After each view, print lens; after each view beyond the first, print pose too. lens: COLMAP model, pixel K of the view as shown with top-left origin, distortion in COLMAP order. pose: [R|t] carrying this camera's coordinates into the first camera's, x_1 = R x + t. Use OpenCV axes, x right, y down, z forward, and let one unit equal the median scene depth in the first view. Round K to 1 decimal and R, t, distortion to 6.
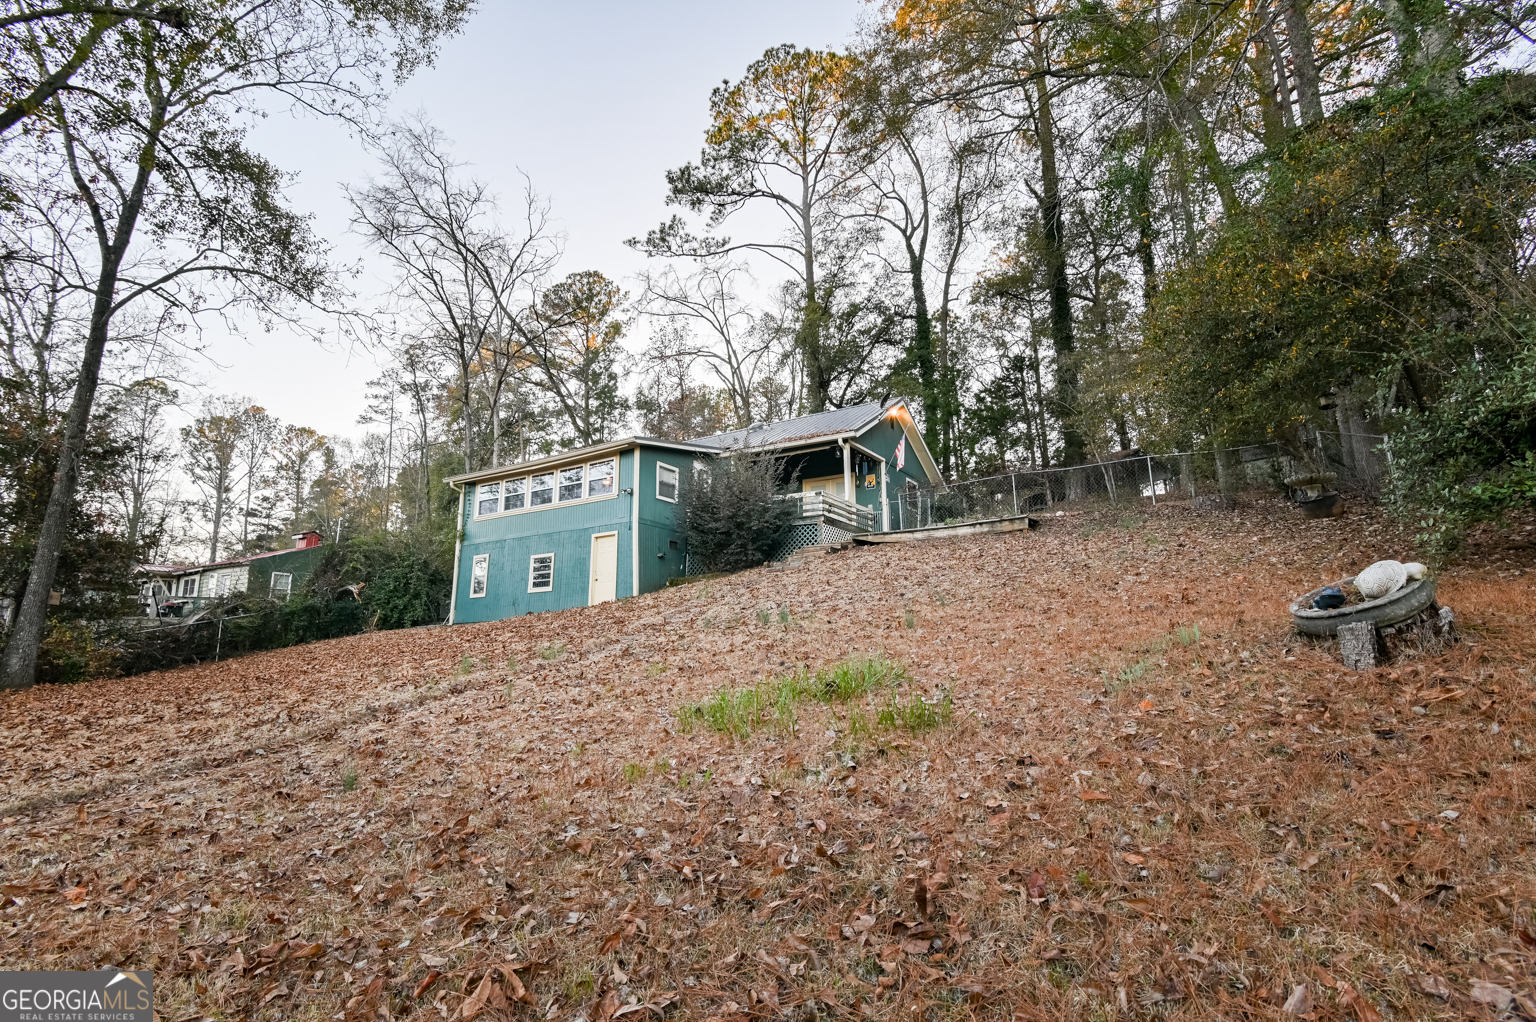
lens RADIAL K [[753.0, 0, 768.4], [0, 753.0, 509.3], [0, 0, 1]] dist [-0.017606, -0.000429]
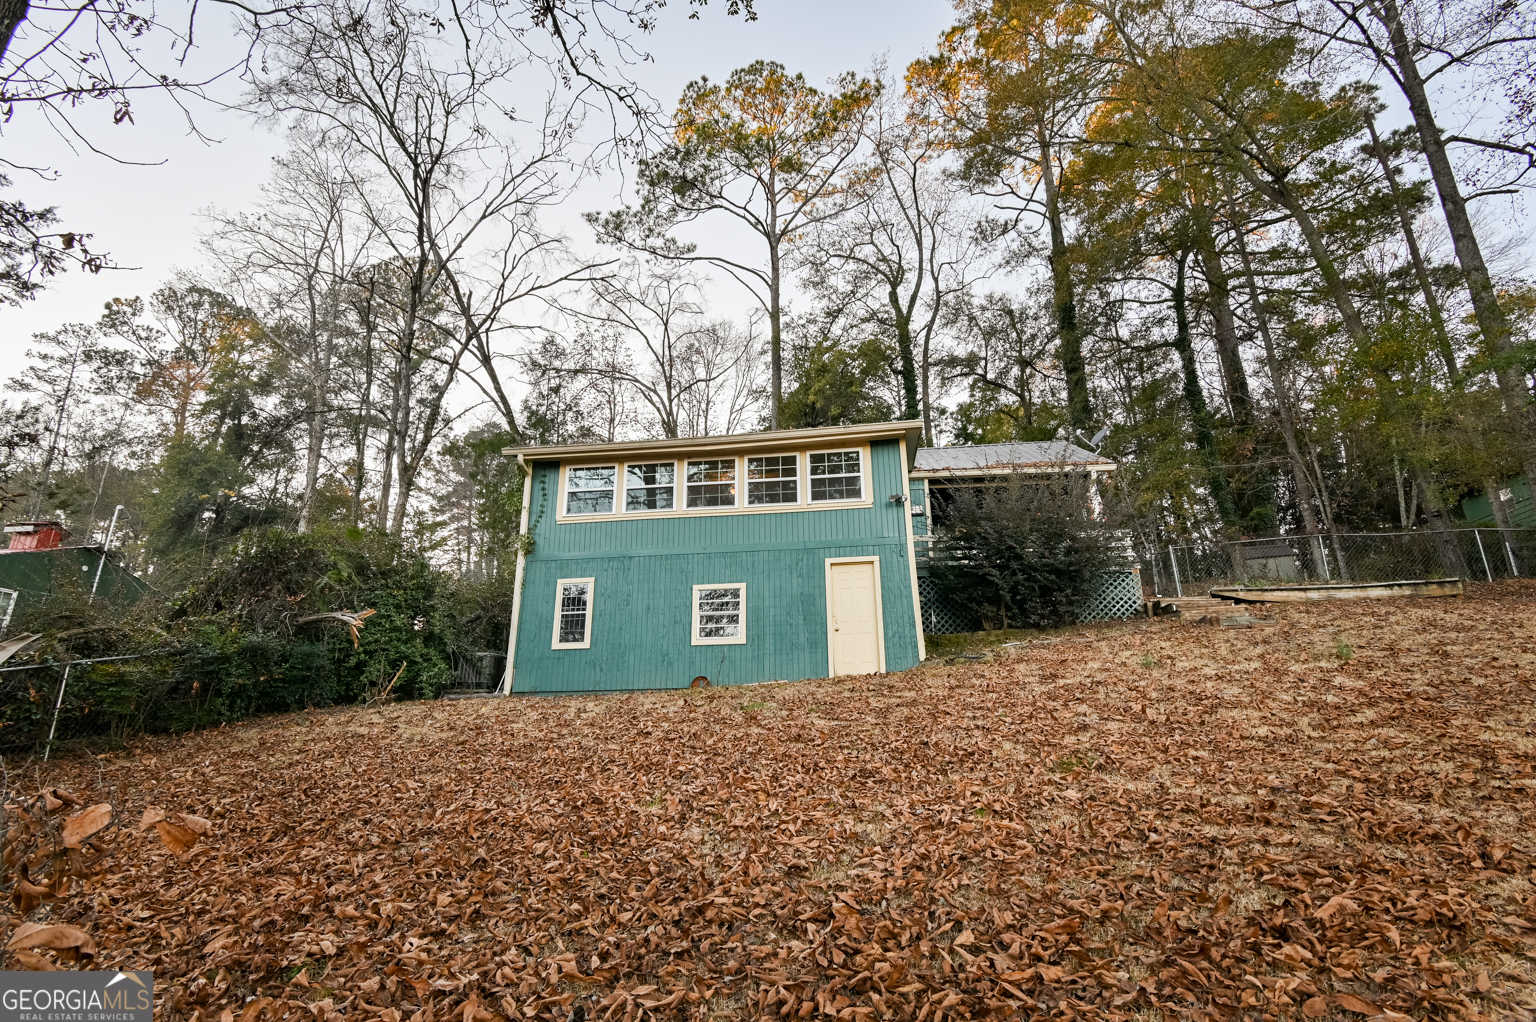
lens RADIAL K [[759.2, 0, 766.6], [0, 759.2, 503.3], [0, 0, 1]] dist [-0.016687, -0.000235]
pose [[0.916499, 0.129421, 0.378524, -0.465527], [-0.081819, 0.986863, -0.139312, 0.070957], [-0.391581, 0.096709, 0.915047, 0.367163]]
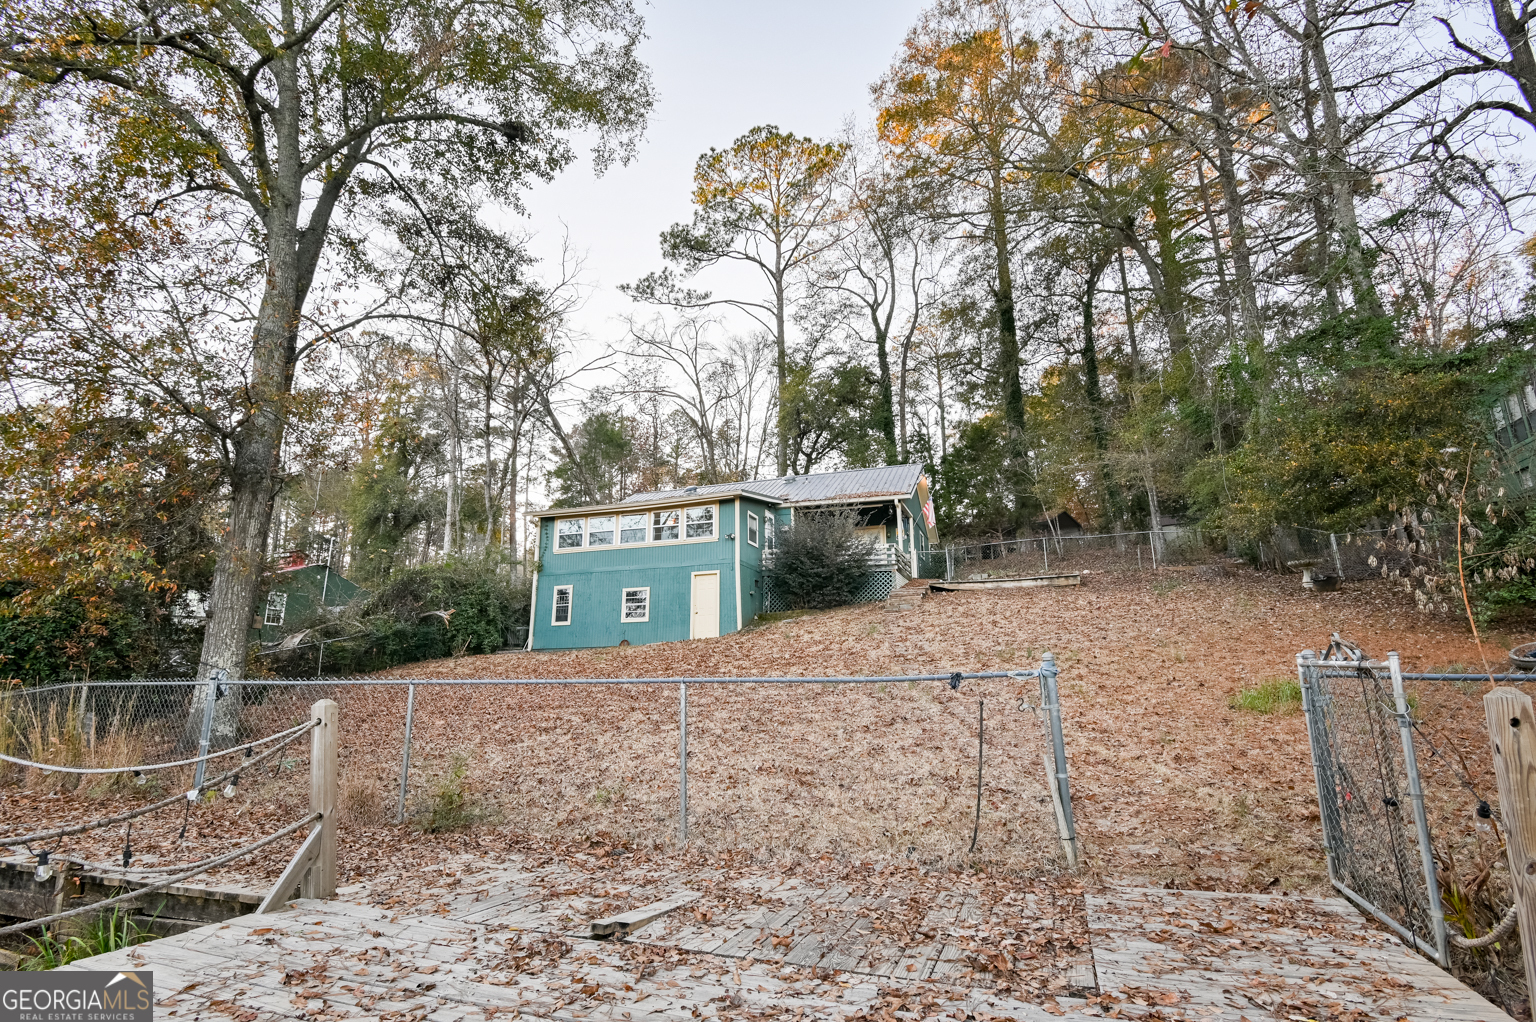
lens RADIAL K [[753.0, 0, 768.4], [0, 753.0, 509.3], [0, 0, 1]] dist [-0.017606, -0.000429]
pose [[0.975878, 0.053759, 0.211595, -0.319714], [-0.046217, 0.998113, -0.040434, -0.018006], [-0.213369, 0.029679, 0.976521, -0.112677]]
